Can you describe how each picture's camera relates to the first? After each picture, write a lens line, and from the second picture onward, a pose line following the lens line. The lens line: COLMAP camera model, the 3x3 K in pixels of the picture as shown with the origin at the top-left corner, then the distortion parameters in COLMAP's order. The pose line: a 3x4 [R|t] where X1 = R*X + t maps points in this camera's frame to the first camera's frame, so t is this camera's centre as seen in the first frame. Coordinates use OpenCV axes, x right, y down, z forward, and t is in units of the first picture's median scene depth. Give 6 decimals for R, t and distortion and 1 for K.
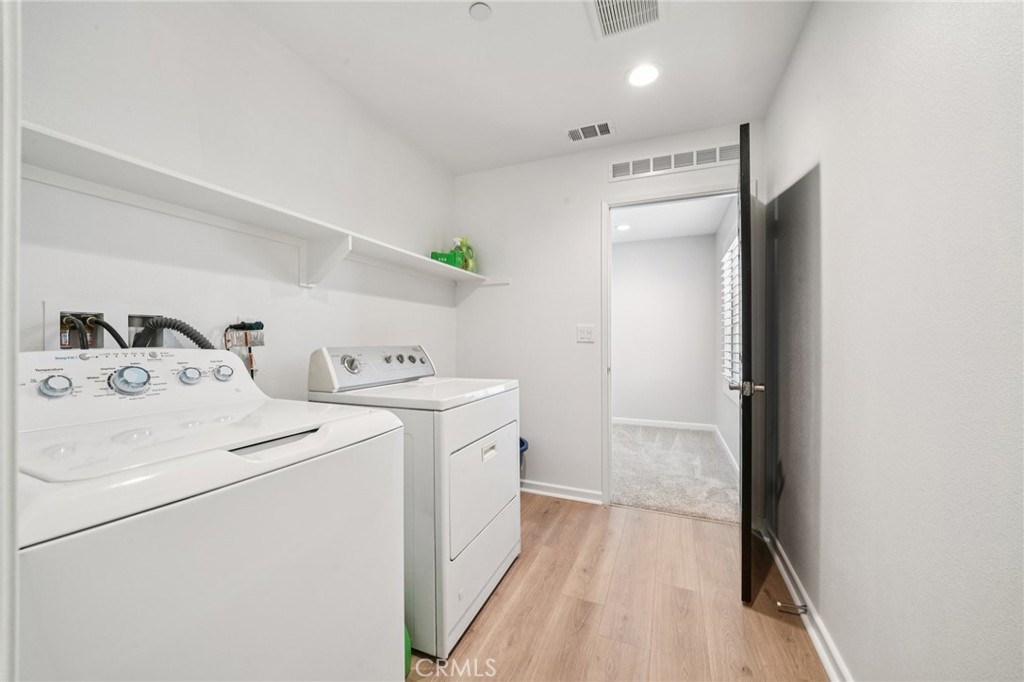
lens RADIAL K [[400.5, 0, 504.4], [0, 400.5, 348.0], [0, 0, 1]] dist [-0.011114, 0.000120]
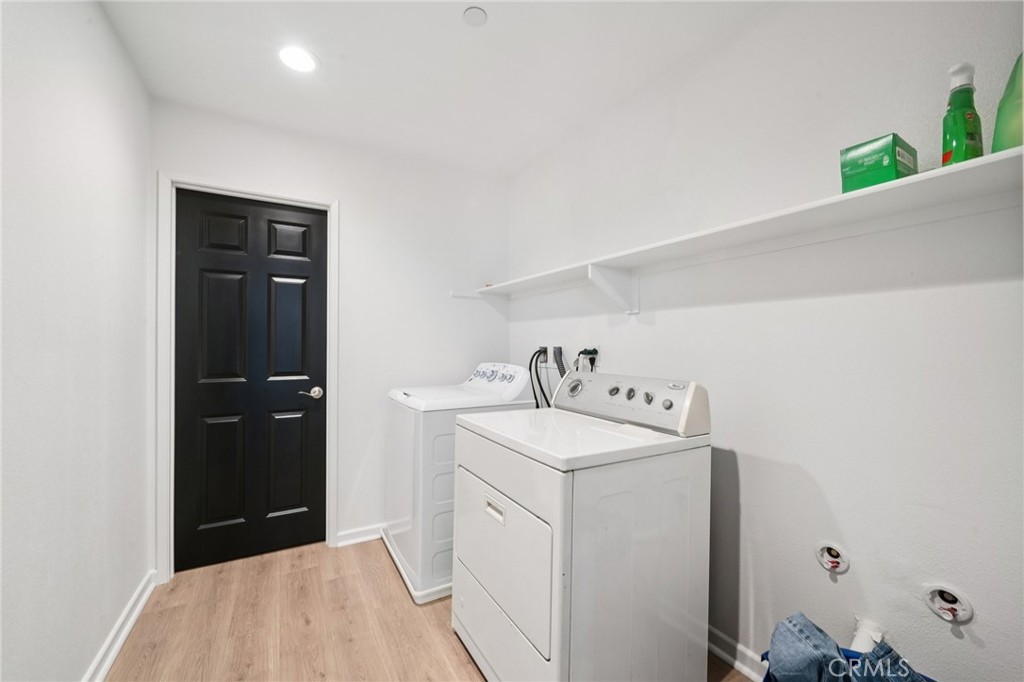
lens RADIAL K [[400.5, 0, 504.4], [0, 400.5, 348.0], [0, 0, 1]] dist [-0.011114, 0.000120]
pose [[-0.622602, 0.010429, -0.782469, 0.619640], [-0.007495, 0.999786, 0.019289, -0.093917], [0.782503, 0.017874, -0.622391, 1.635691]]
